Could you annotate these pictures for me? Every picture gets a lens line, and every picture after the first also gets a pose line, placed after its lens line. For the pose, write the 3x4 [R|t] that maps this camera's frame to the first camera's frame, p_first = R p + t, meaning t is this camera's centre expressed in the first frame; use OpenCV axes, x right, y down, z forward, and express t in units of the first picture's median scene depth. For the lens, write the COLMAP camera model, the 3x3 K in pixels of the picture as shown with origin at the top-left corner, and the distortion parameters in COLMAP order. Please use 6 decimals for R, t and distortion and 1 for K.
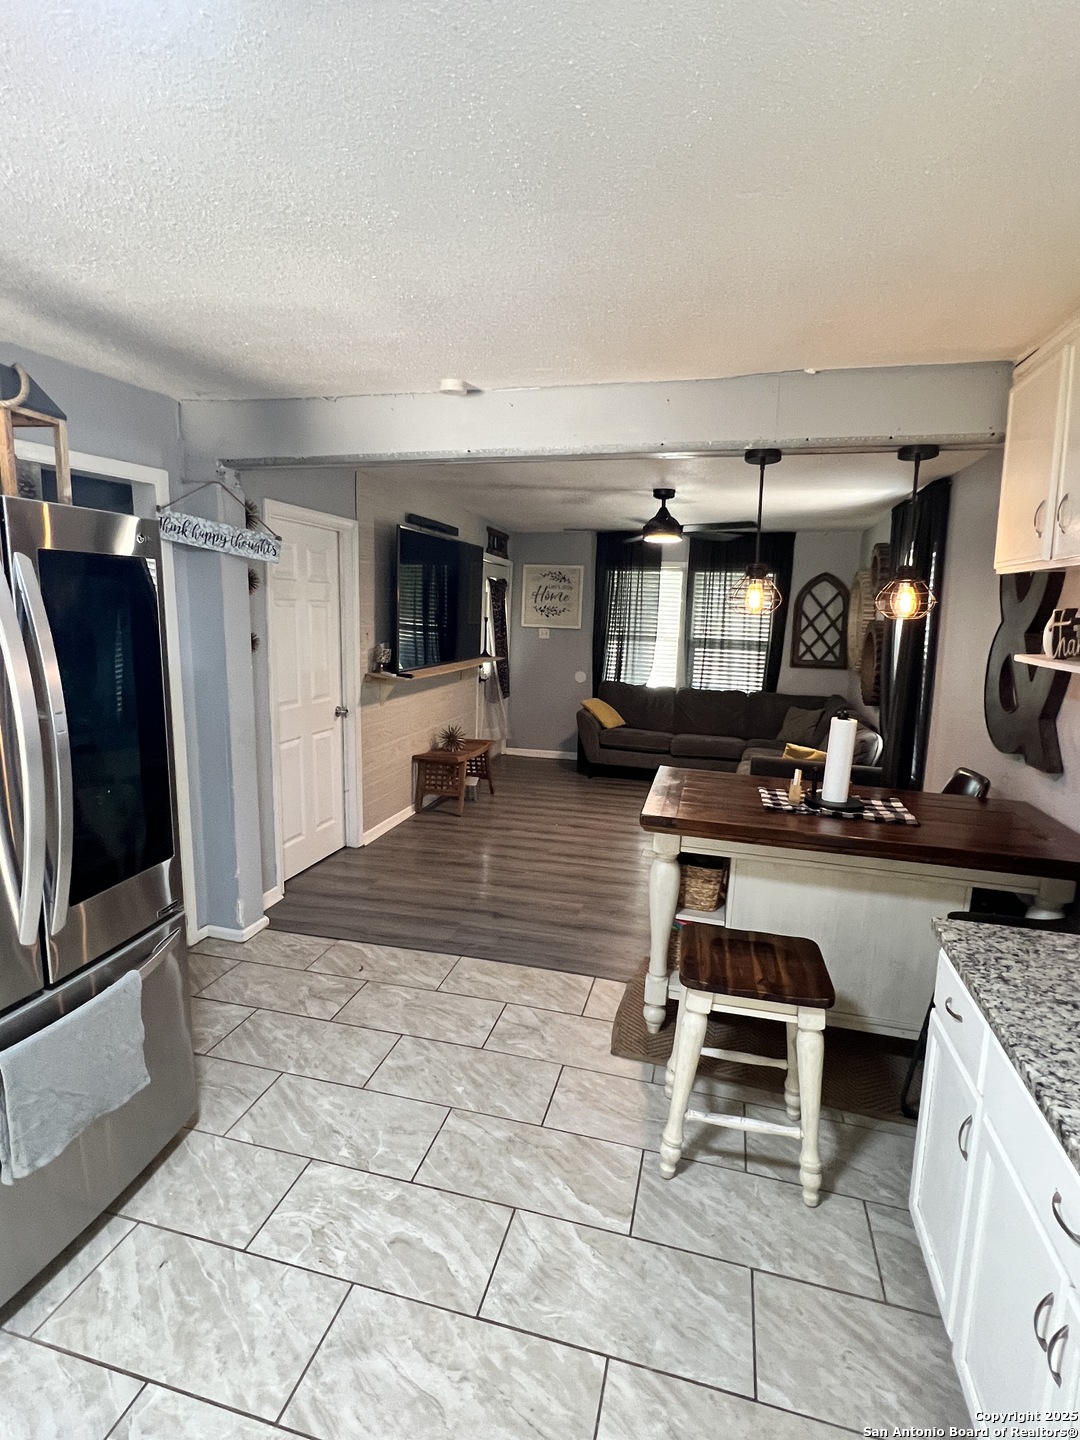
lens RADIAL K [[724.4, 0, 542.0], [0, 724.4, 718.7], [0, 0, 1]] dist [0.002861, 0.000837]
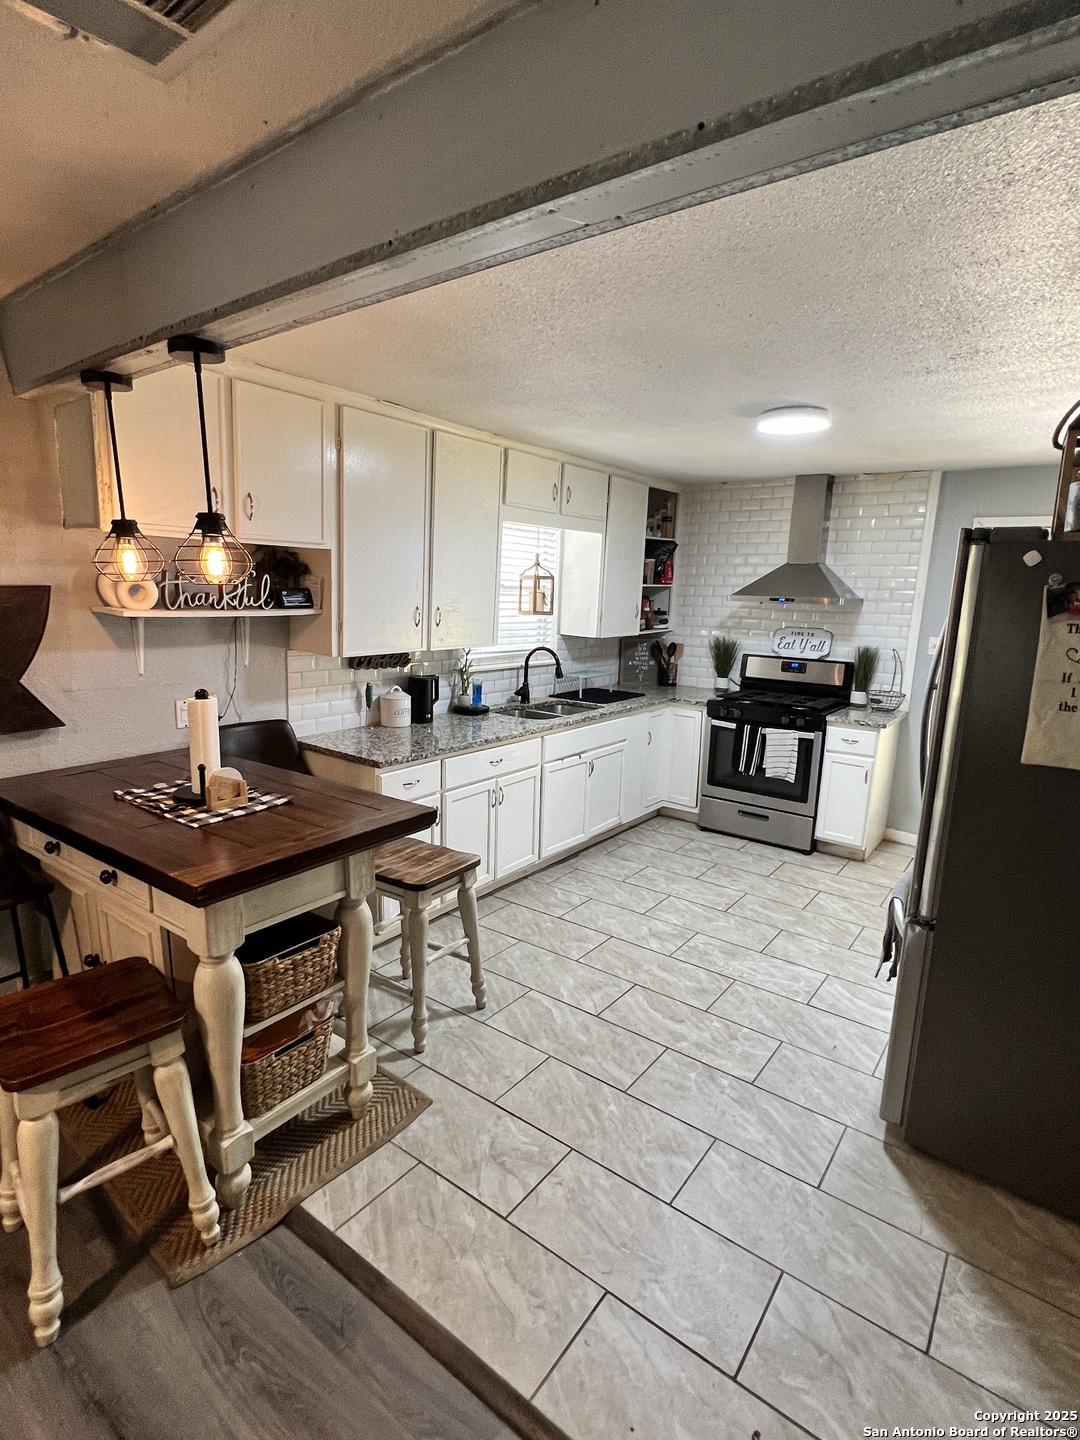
lens RADIAL K [[724.5, 0, 540.0], [0, 724.5, 720.0], [0, 0, 1]] dist [0.003186, 0.000780]
pose [[-0.923637, -0.123016, 0.362991, -0.108609], [0.004225, 0.943766, 0.330588, -0.099498], [-0.383246, 0.306877, -0.871177, 0.602463]]
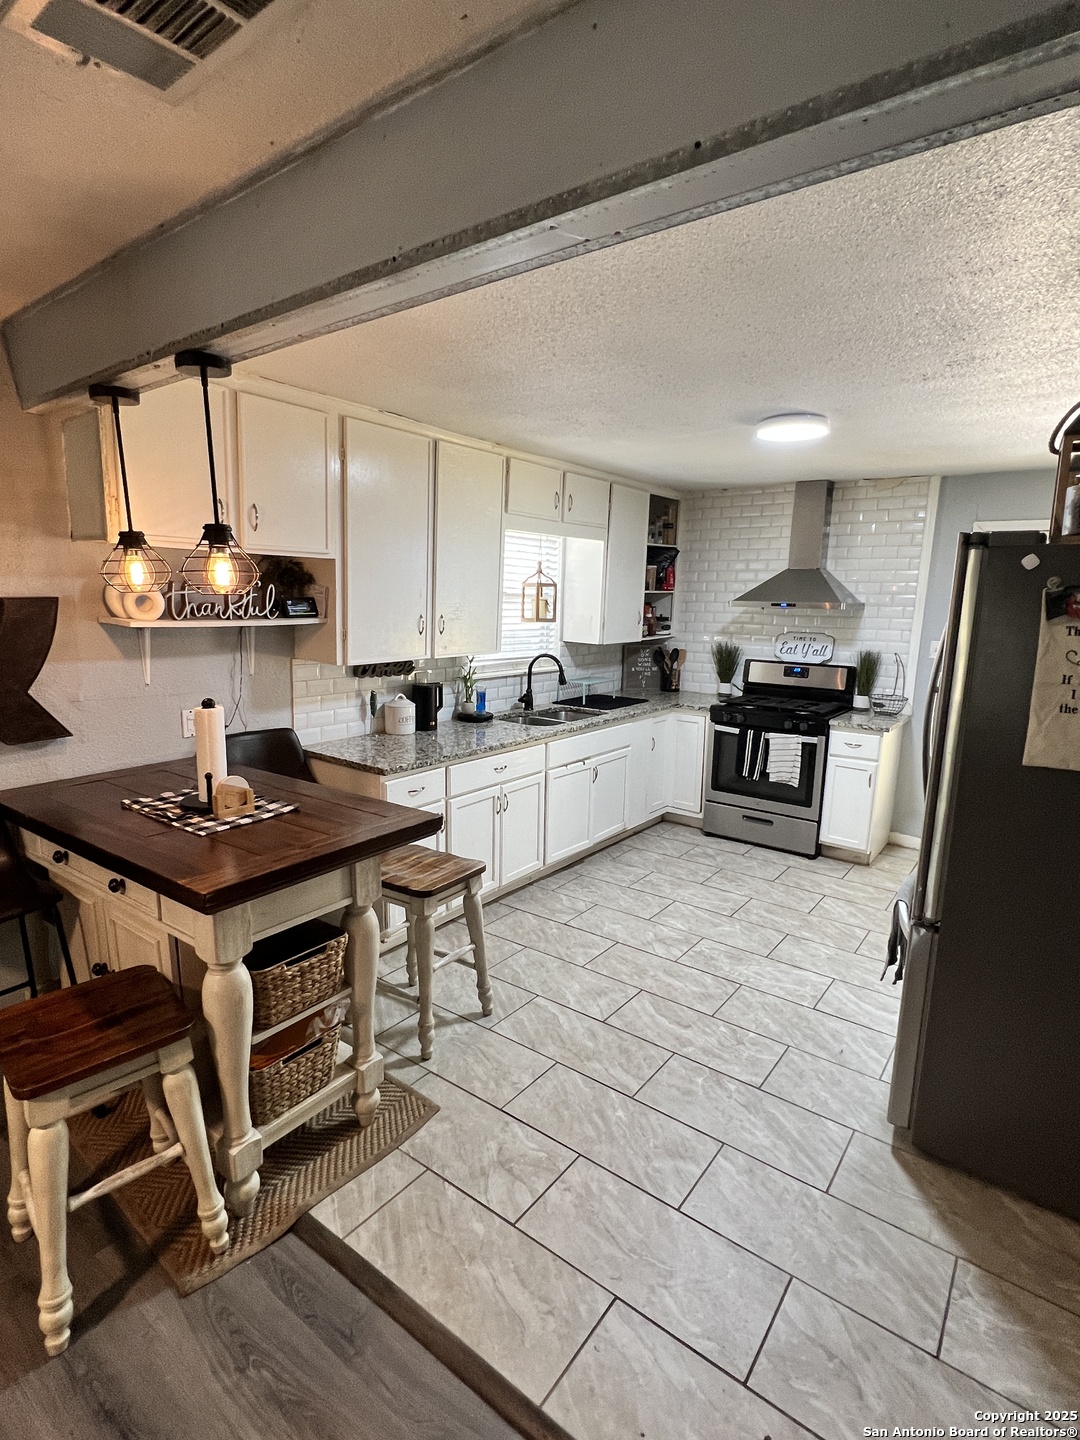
lens RADIAL K [[724.4, 0, 542.0], [0, 724.4, 718.7], [0, 0, 1]] dist [0.002861, 0.000837]
pose [[-0.923906, -0.111317, 0.366068, -0.109073], [0.012529, 0.947428, 0.319725, -0.099851], [-0.382414, 0.299982, -0.873940, 0.604543]]
